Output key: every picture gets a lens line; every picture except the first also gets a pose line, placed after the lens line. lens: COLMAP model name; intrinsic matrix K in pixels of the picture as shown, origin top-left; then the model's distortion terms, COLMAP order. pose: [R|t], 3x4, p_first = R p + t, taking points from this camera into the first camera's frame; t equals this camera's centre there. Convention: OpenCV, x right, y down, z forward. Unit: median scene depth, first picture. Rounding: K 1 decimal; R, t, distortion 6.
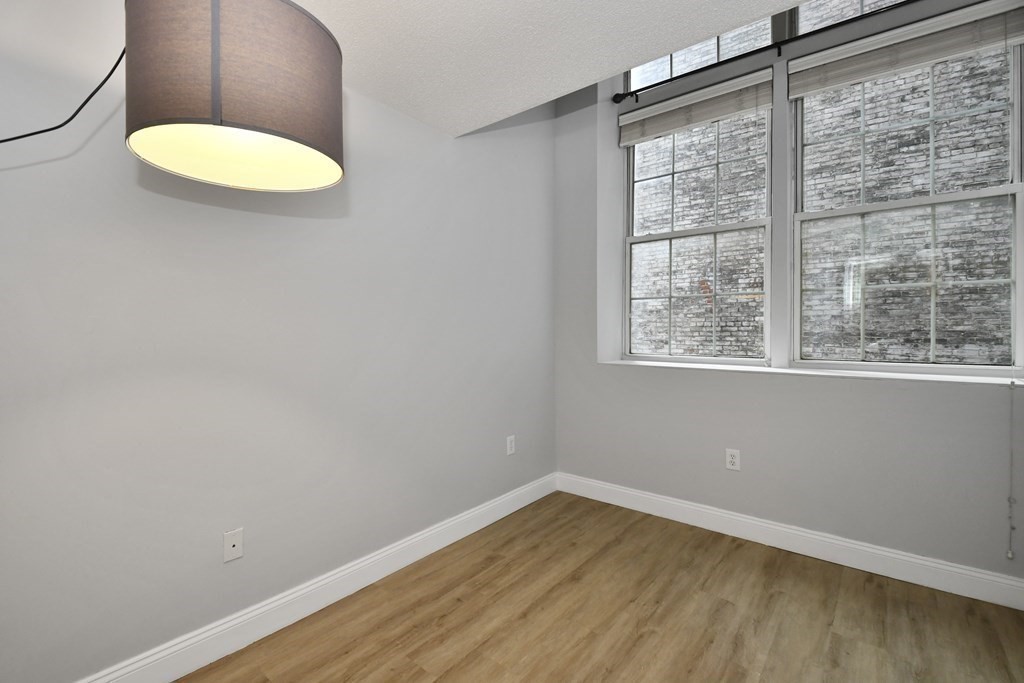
lens RADIAL K [[444.3, 0, 508.9], [0, 444.3, 324.1], [0, 0, 1]] dist [-0.001157, -0.006911]
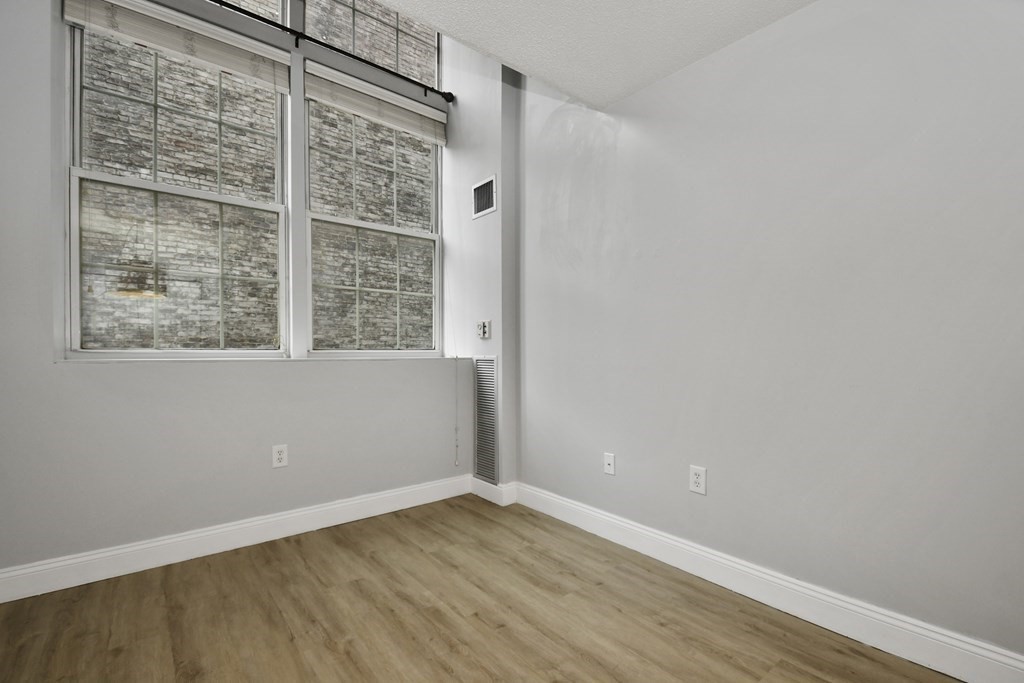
lens RADIAL K [[451.2, 0, 512.4], [0, 451.2, 350.6], [0, 0, 1]] dist [0.001104, -0.012441]
pose [[0.197661, -0.000423, 0.980270, -0.317043], [-0.015565, 0.999872, 0.003570, 0.074960], [-0.980147, -0.015964, 0.197629, 0.343722]]
